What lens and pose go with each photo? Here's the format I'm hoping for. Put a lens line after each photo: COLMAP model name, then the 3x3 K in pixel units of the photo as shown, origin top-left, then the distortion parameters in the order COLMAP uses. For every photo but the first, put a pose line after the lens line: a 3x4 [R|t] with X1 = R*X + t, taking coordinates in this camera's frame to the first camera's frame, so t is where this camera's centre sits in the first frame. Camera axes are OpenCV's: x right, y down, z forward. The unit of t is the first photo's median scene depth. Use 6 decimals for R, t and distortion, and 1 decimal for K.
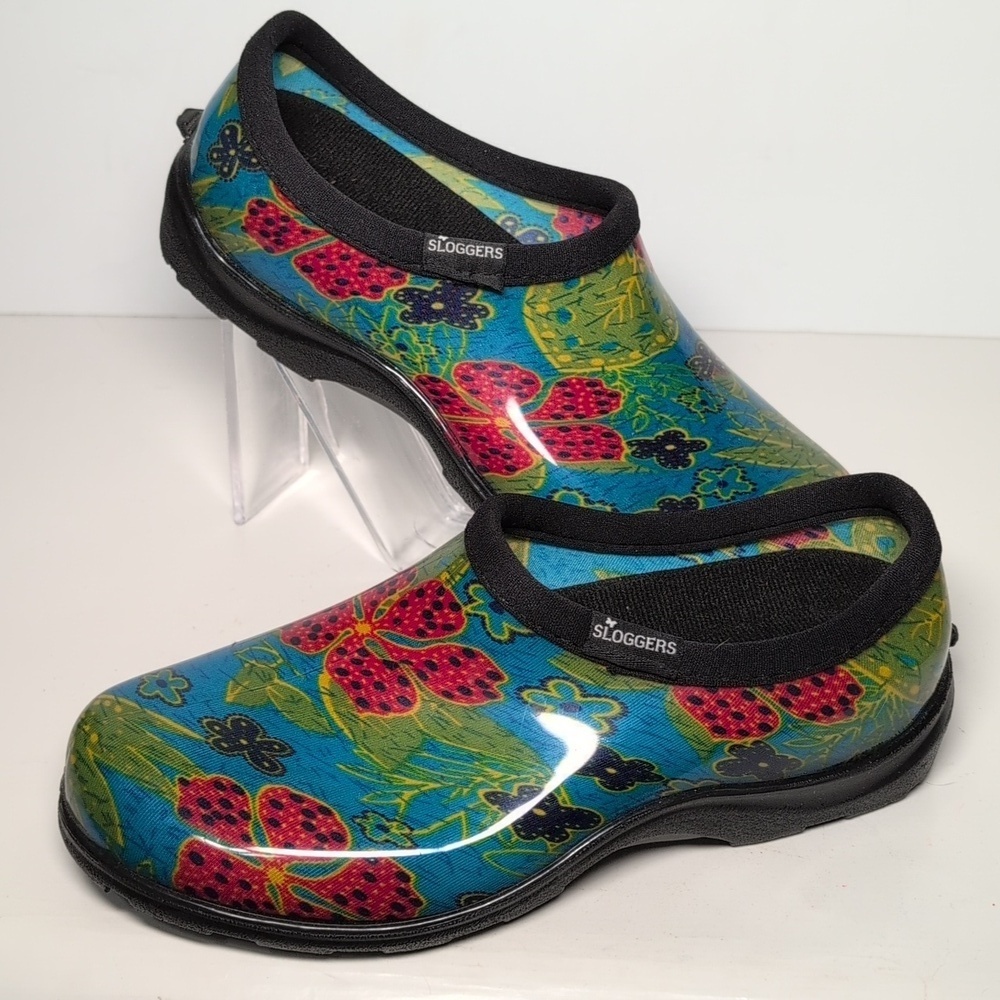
lens RADIAL K [[1618.1, 0, 500.0], [0, 1618.1, 500.0], [0, 0, 1]] dist [0.303121, -1.662498]
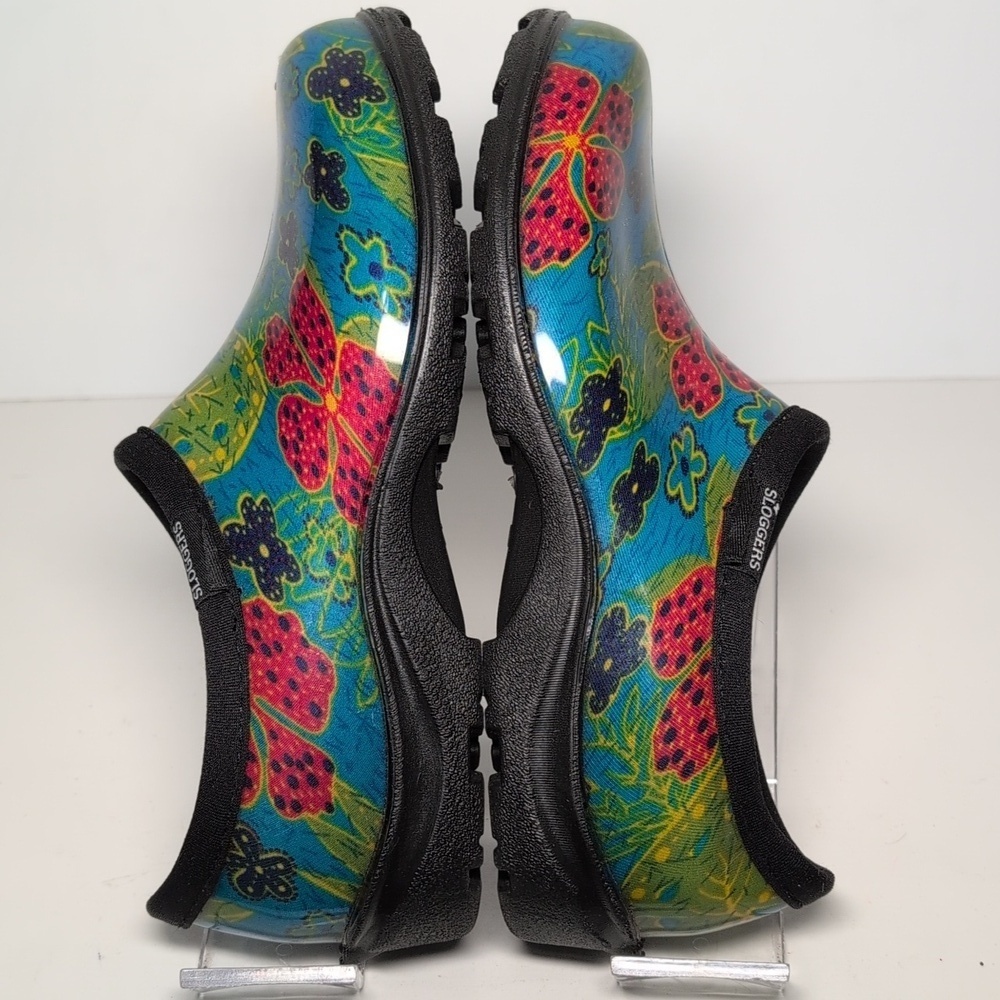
lens RADIAL K [[1596.9, 0, 525.0], [0, 1596.9, 502.5], [0, 0, 1]] dist [0.329745, -1.858881]
pose [[-0.483809, -0.768319, 0.419065, -0.416192], [0.672586, -0.632791, -0.383671, 0.290649], [0.559962, 0.096234, 0.822910, 0.398731]]
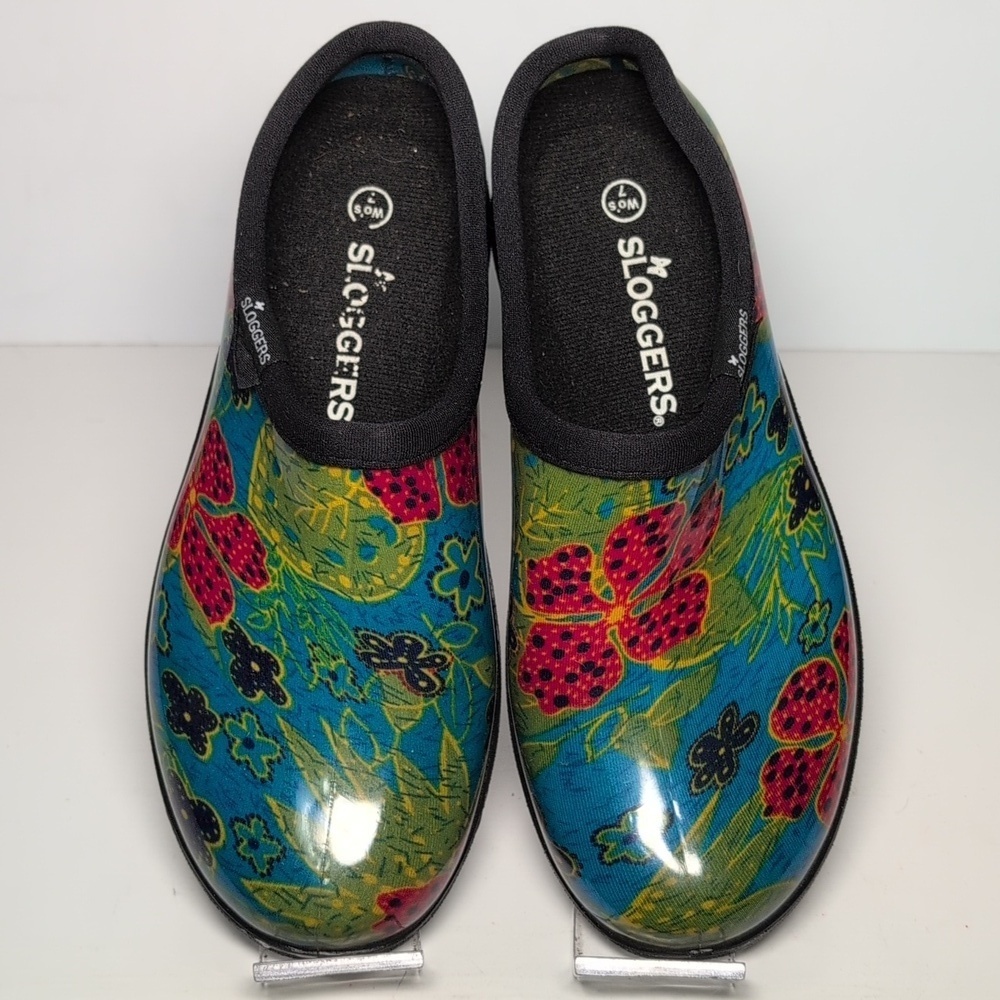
lens RADIAL K [[1618.1, 0, 500.0], [0, 1618.1, 500.0], [0, 0, 1]] dist [0.303121, -1.662498]
pose [[0.339910, 0.721596, -0.603125, 0.611271], [-0.644727, 0.645688, 0.409163, -0.530246], [0.684681, 0.249772, 0.684708, 0.488020]]
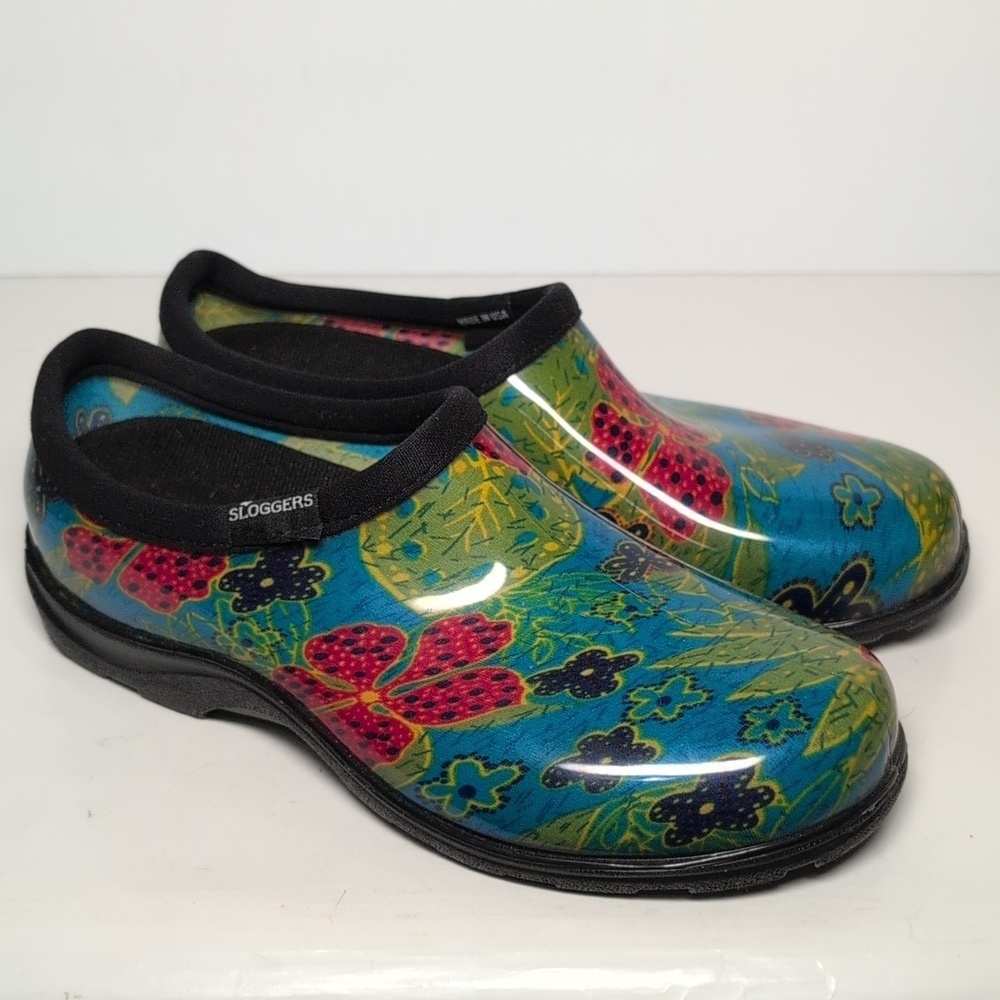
lens RADIAL K [[1596.9, 0, 525.0], [0, 1596.9, 502.5], [0, 0, 1]] dist [0.329745, -1.858881]
pose [[0.916223, -0.299710, -0.265912, 0.310998], [0.218408, 0.929994, -0.295651, 0.114247], [0.335906, 0.212805, 0.917541, 0.272619]]
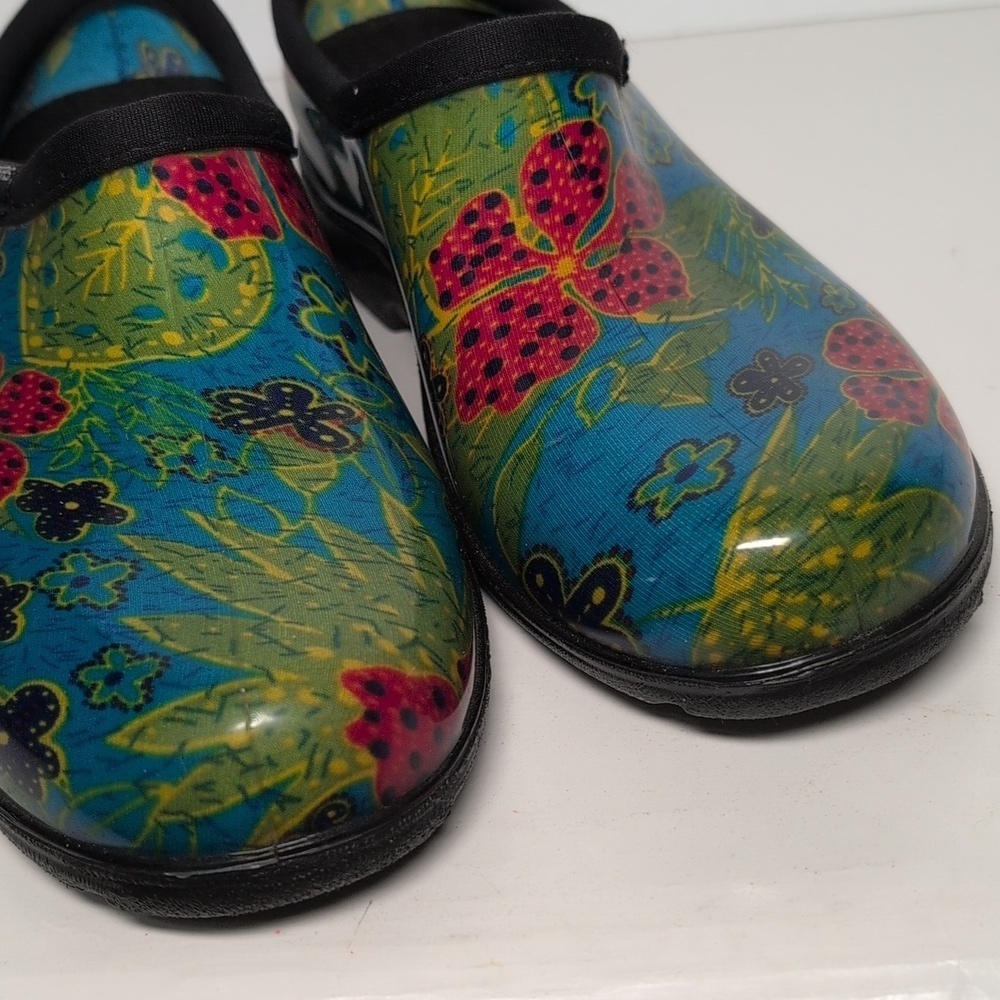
lens RADIAL K [[1618.1, 0, 500.0], [0, 1618.1, 500.0], [0, 0, 1]] dist [0.303121, -1.662498]
pose [[0.522677, 0.079482, -0.848818, 0.662112], [-0.373560, 0.916326, -0.144224, -0.008465], [0.766330, 0.392467, 0.508633, 0.841581]]
